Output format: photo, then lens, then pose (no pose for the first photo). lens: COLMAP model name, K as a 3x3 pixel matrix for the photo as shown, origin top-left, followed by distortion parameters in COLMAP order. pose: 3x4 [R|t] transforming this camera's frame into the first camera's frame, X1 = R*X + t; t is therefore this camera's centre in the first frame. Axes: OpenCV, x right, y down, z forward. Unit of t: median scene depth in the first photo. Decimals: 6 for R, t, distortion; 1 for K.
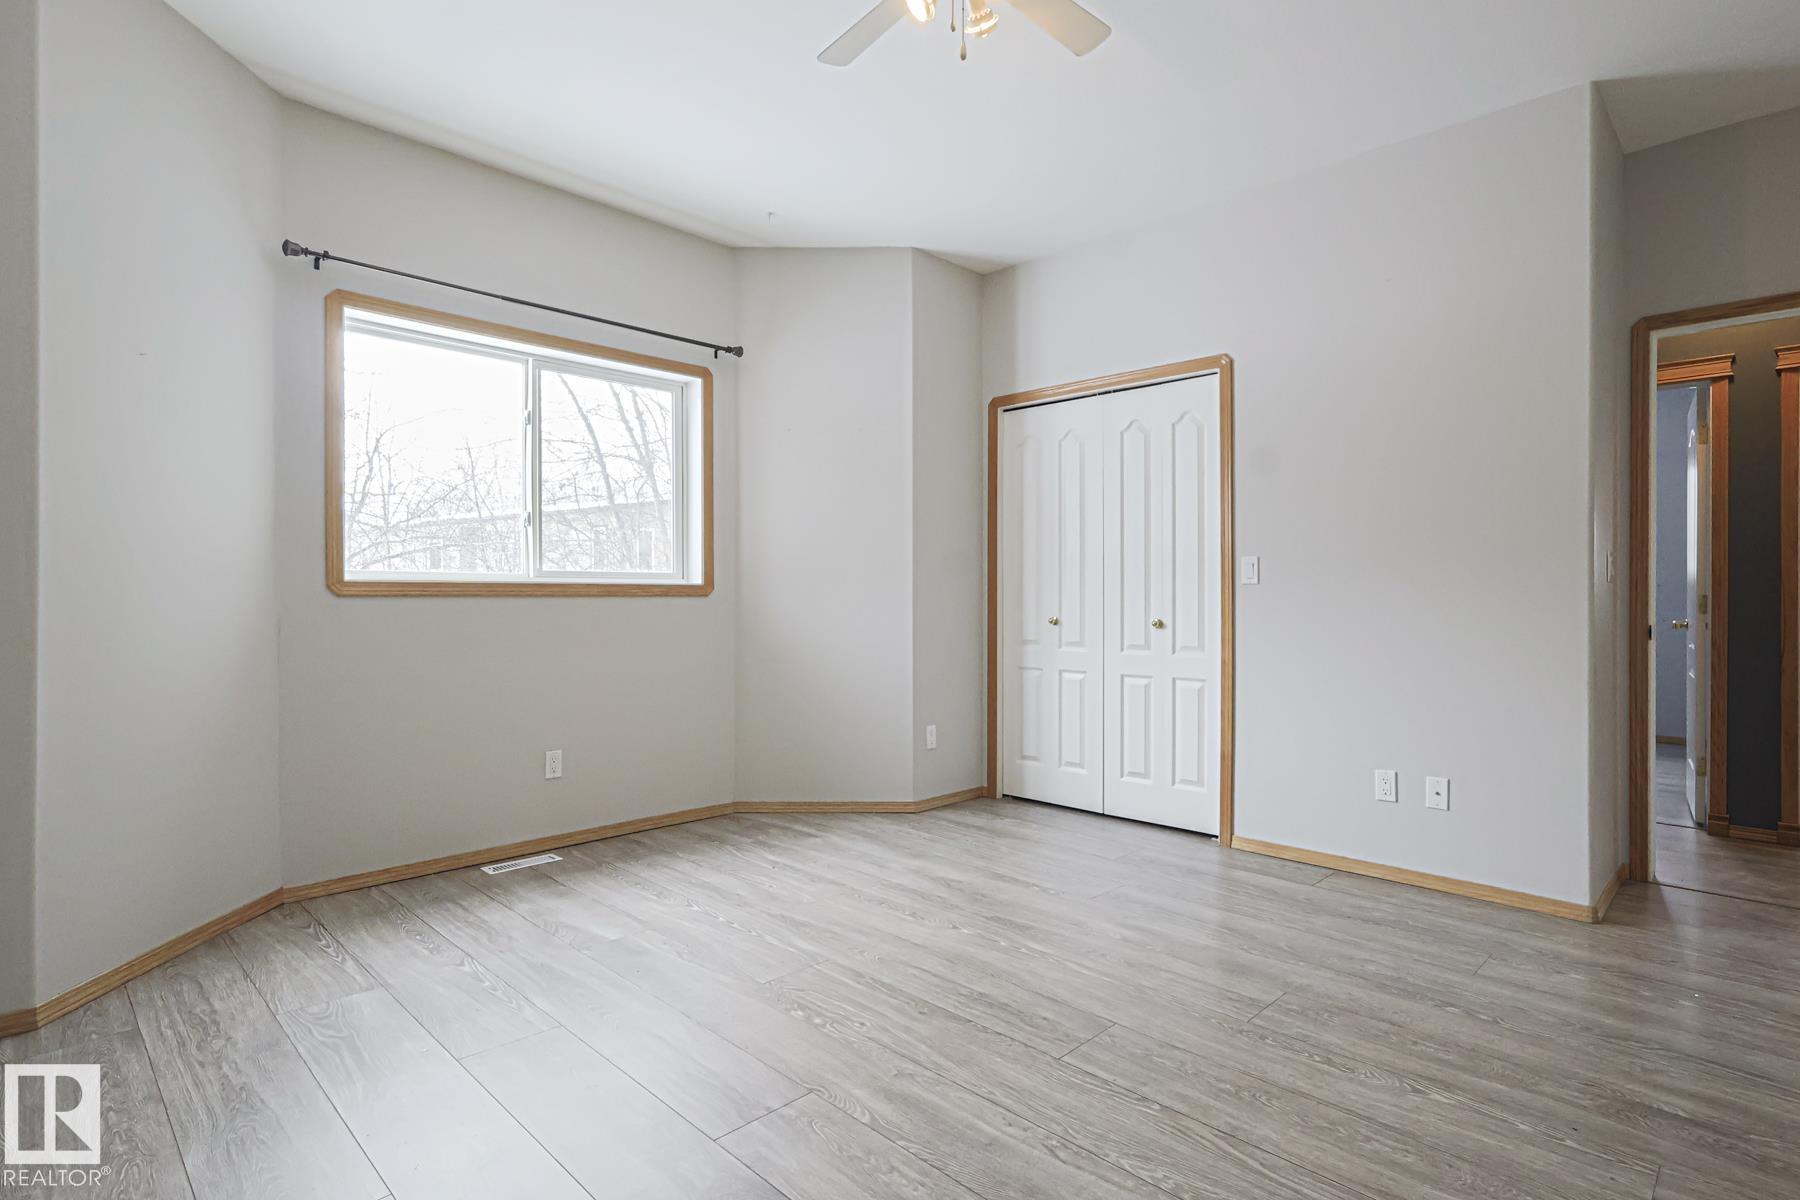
lens RADIAL K [[901.0, 0, 919.4], [0, 901.0, 592.6], [0, 0, 1]] dist [0.001731, -0.001669]
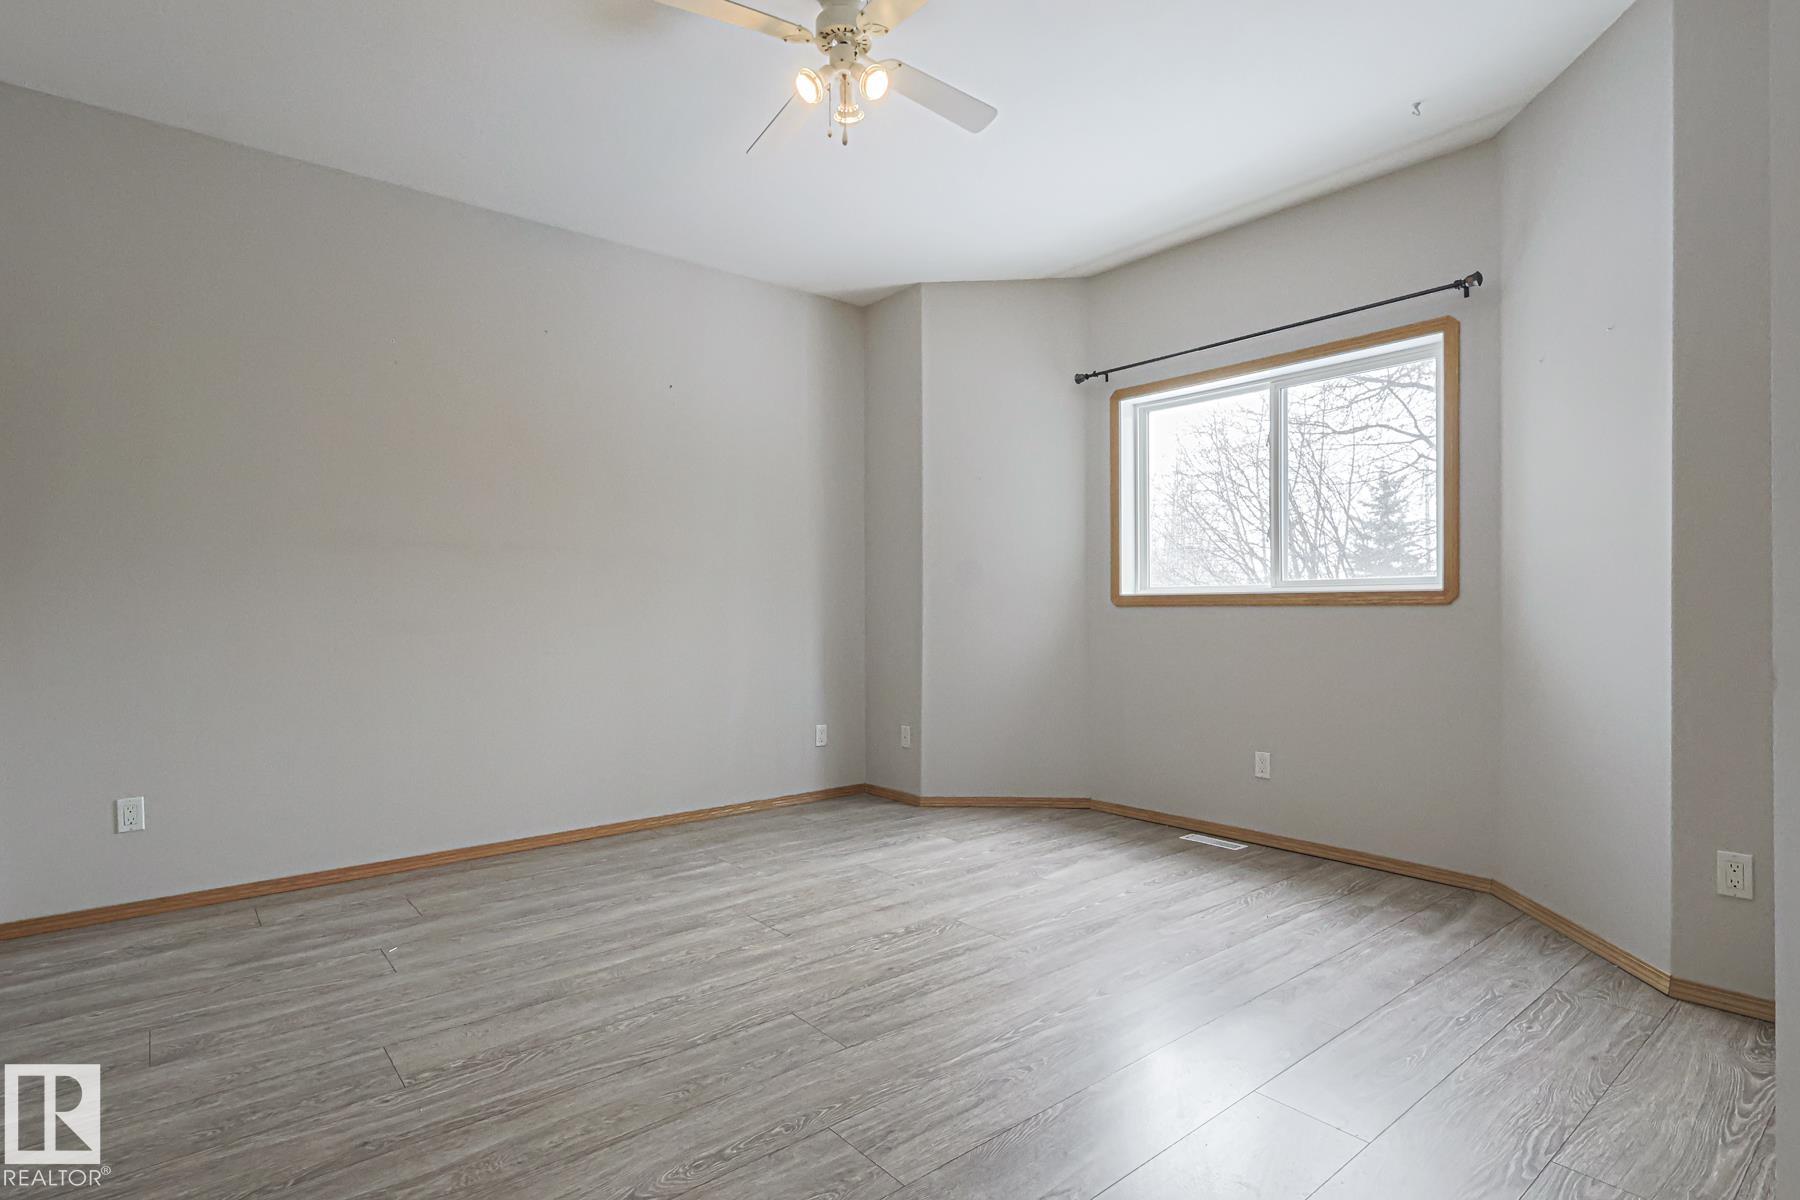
lens RADIAL K [[901.0, 0, 886.9], [0, 901.0, 612.8], [0, 0, 1]] dist [0.001731, -0.001669]
pose [[-0.108603, 0.004536, -0.994075, 0.809409], [0.007381, 0.999966, 0.003756, 0.005760], [0.994058, -0.006929, -0.108633, 0.794815]]
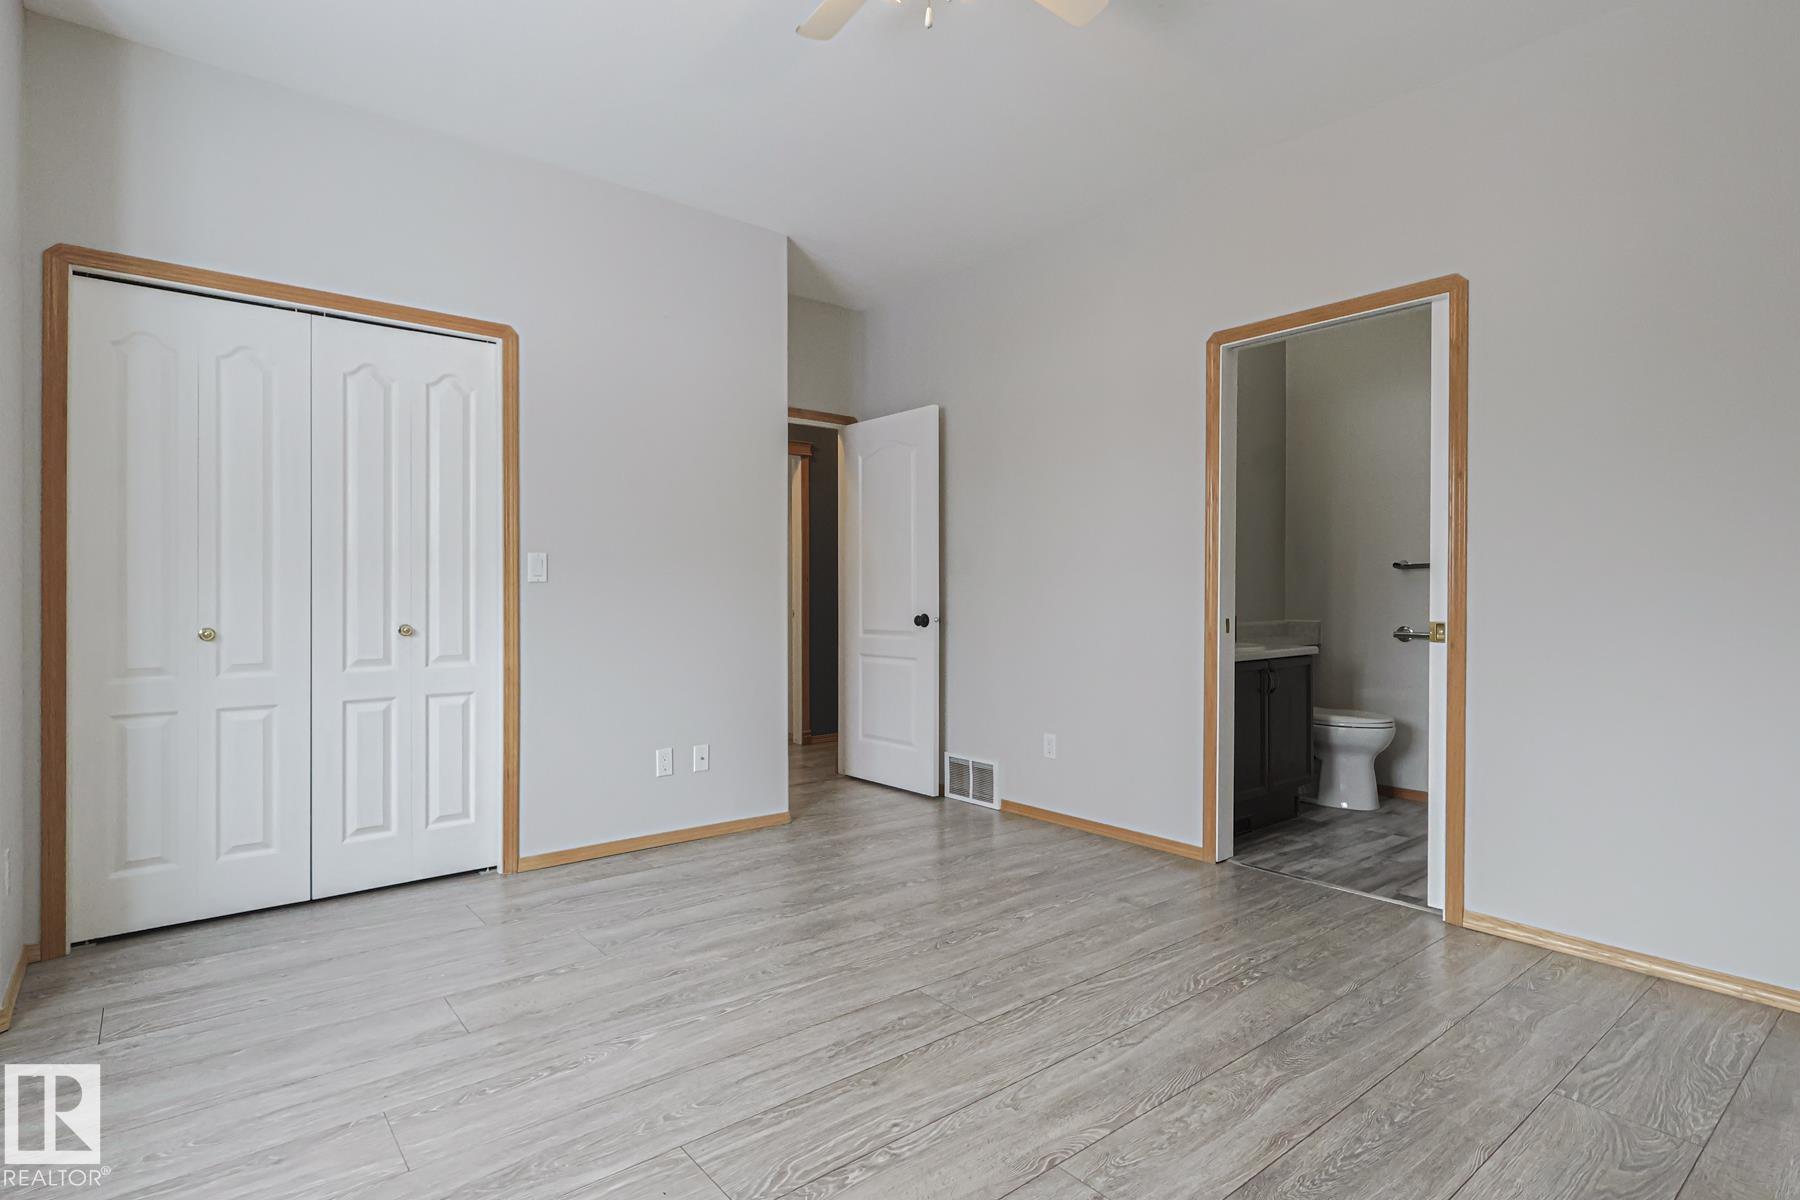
lens RADIAL K [[901.0, 0, 856.8], [0, 901.0, 584.9], [0, 0, 1]] dist [0.001731, -0.001669]
pose [[0.137822, 0.010650, 0.990400, -0.599201], [-0.001151, 0.999943, -0.010593, 0.003448], [-0.990456, 0.000320, 0.137827, 0.636252]]
